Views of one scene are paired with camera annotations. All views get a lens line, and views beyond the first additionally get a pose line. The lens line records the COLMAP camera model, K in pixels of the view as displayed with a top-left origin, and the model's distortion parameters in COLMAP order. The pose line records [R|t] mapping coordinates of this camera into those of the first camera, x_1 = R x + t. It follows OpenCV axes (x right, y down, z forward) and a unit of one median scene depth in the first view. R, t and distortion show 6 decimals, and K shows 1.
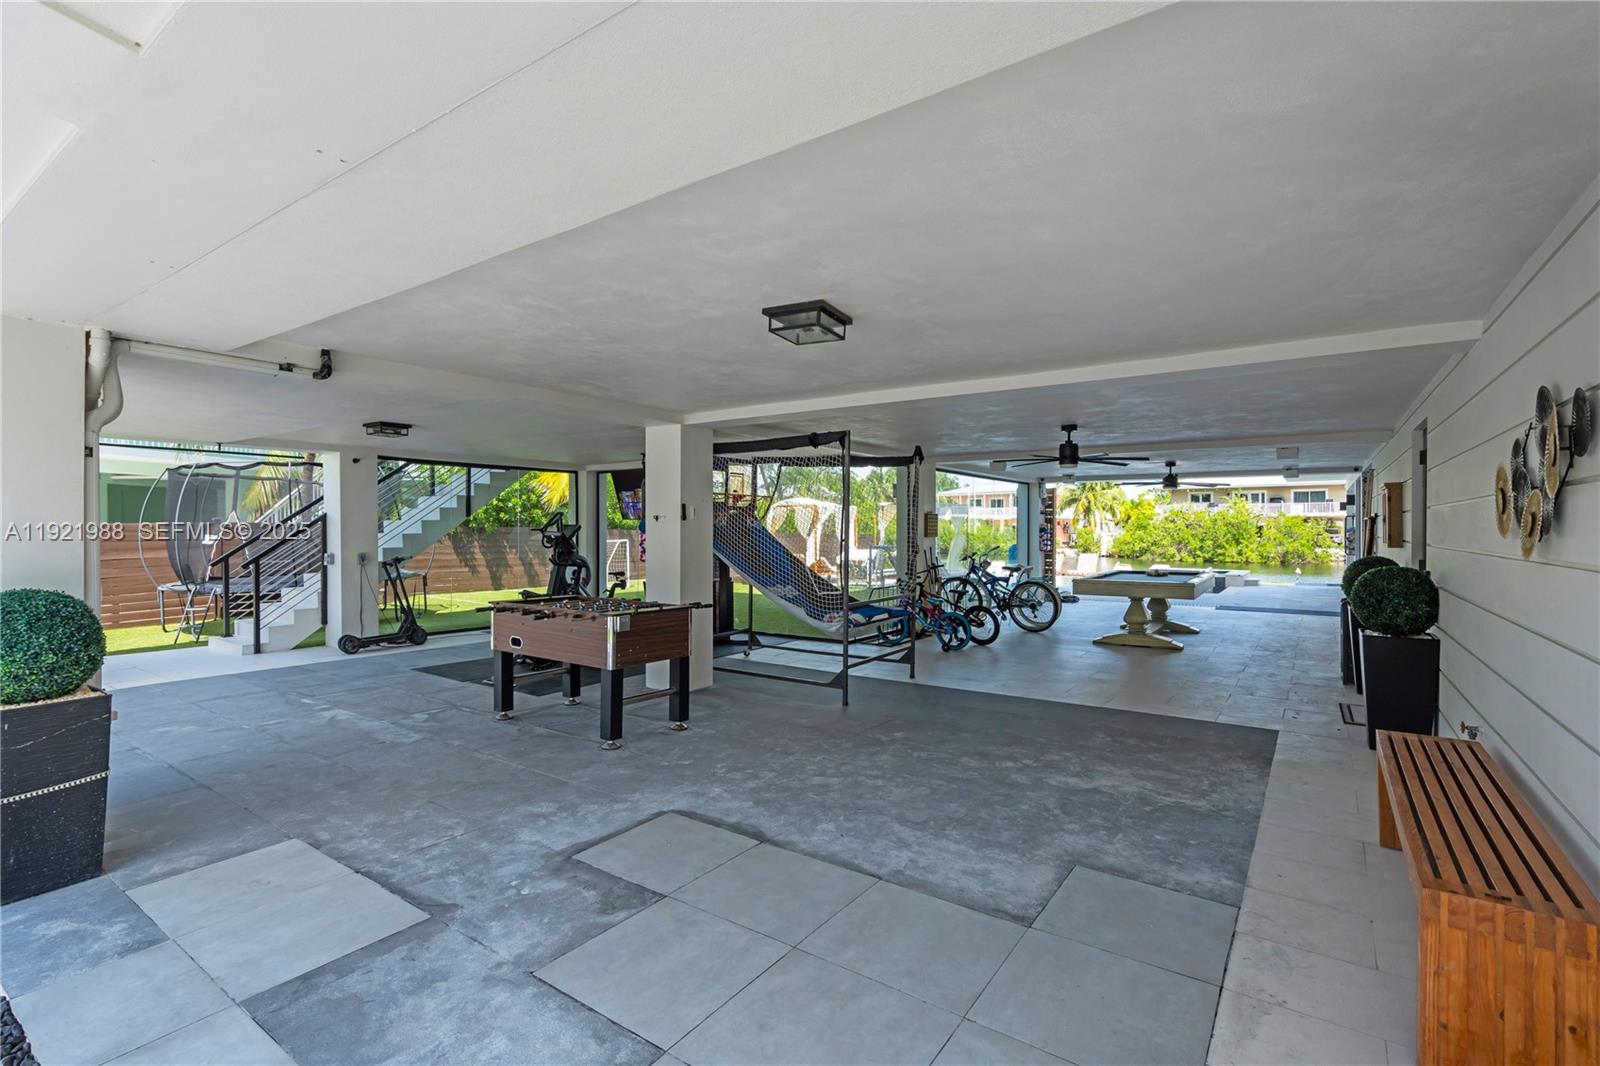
lens RADIAL K [[729.0, 0, 809.8], [0, 729.0, 525.6], [0, 0, 1]] dist [-0.006407, 0.003162]
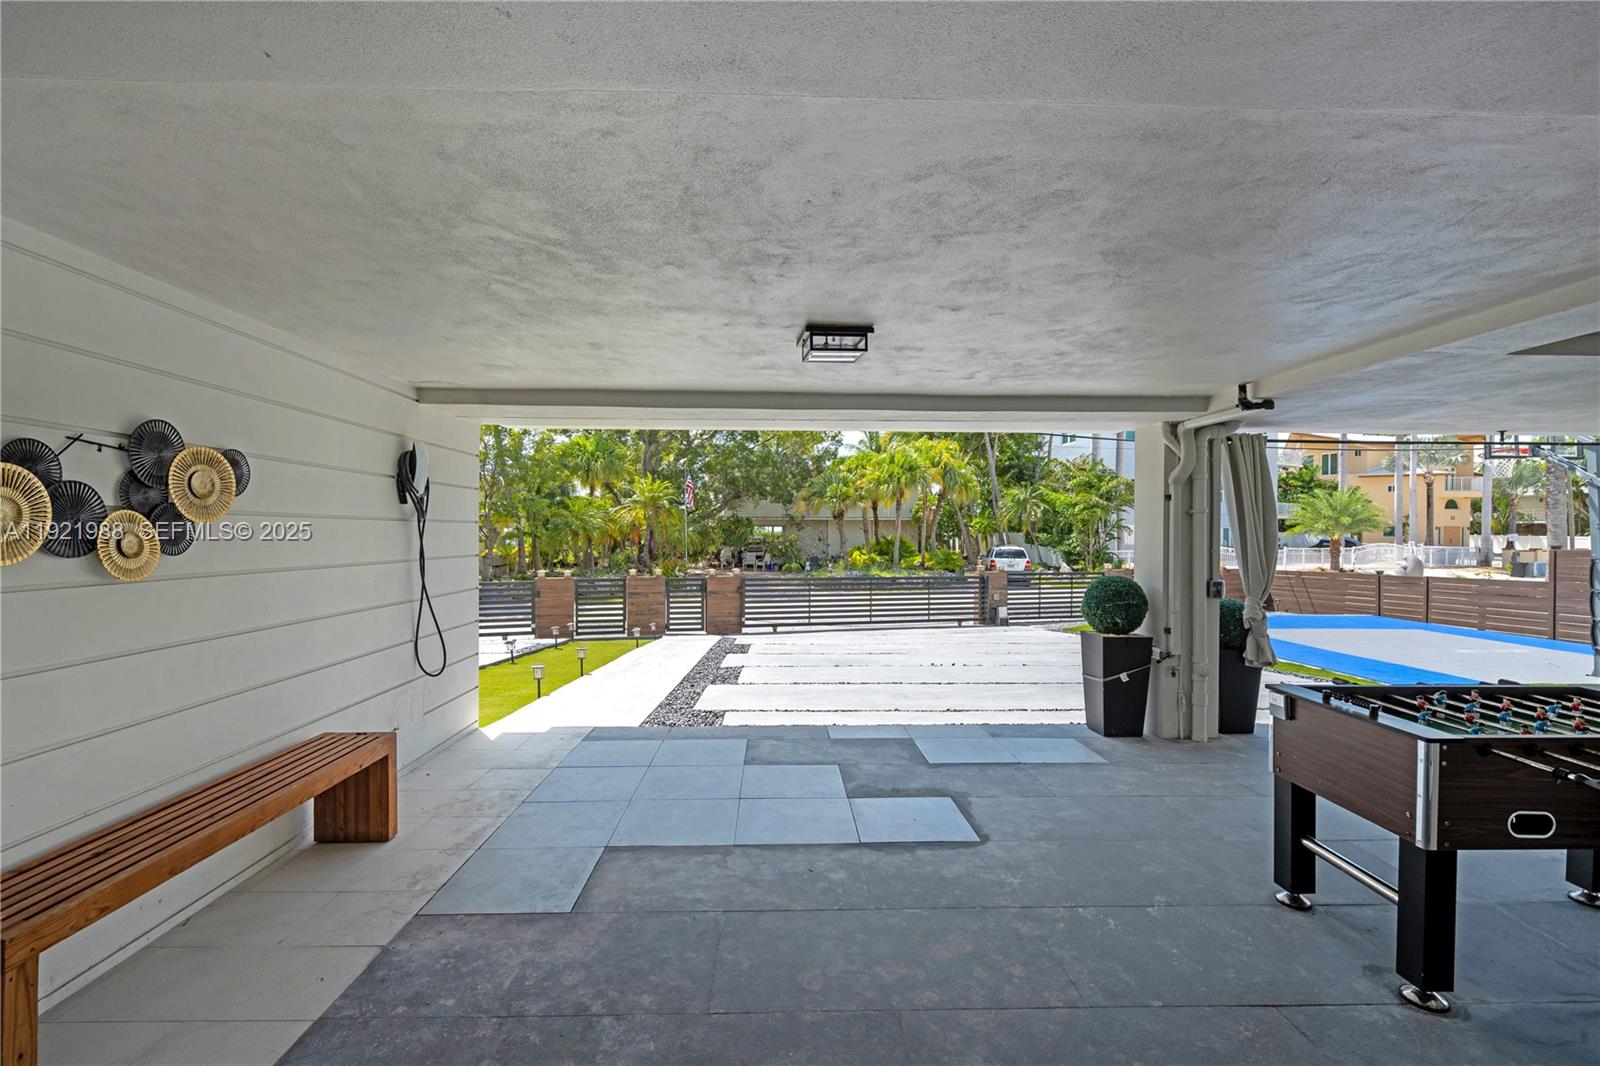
lens RADIAL K [[729.0, 0, 788.2], [0, 729.0, 541.5], [0, 0, 1]] dist [-0.006407, 0.003162]
pose [[-0.810985, 0.002668, -0.585061, 0.597248], [-0.003479, 0.999950, 0.009383, -0.014034], [0.585057, 0.009645, -0.810935, 1.674645]]
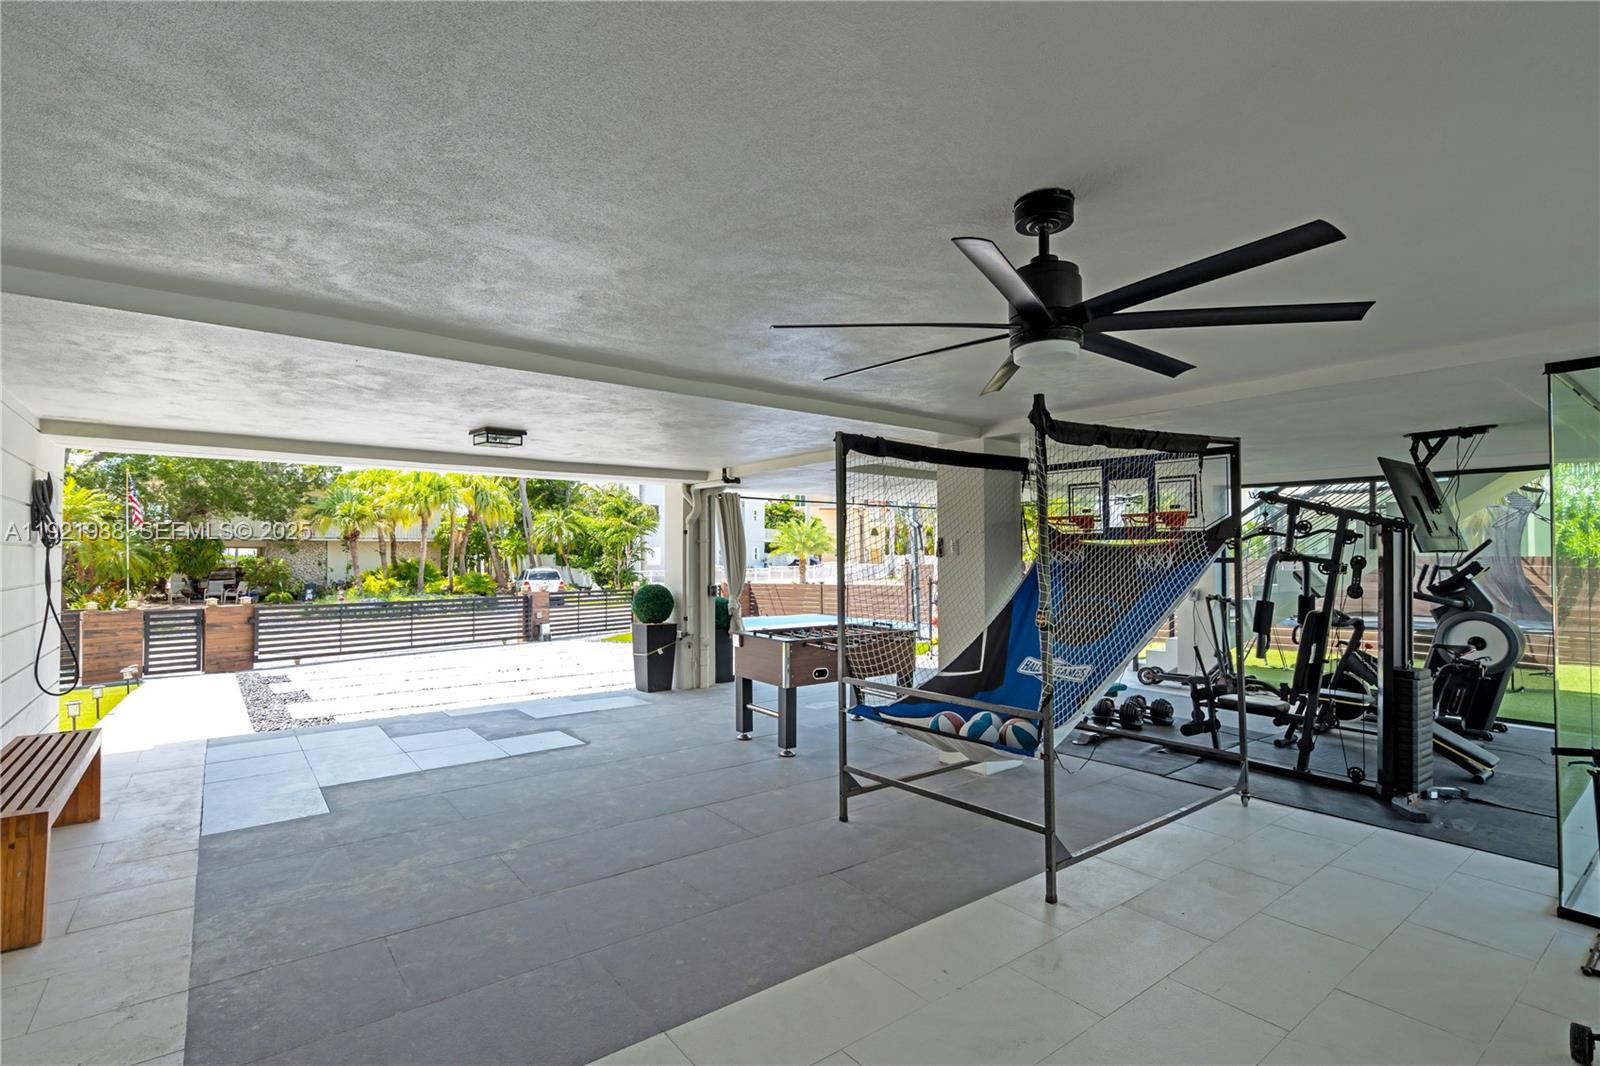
lens RADIAL K [[771.5, 0, 800.6], [0, 771.5, 542.7], [0, 0, 1]] dist [0.003375, 0.000287]
pose [[-0.306994, -0.016689, -0.951565, 1.311734], [0.002420, 0.999829, -0.018317, -0.014056], [0.951708, -0.007926, -0.306902, 2.019316]]
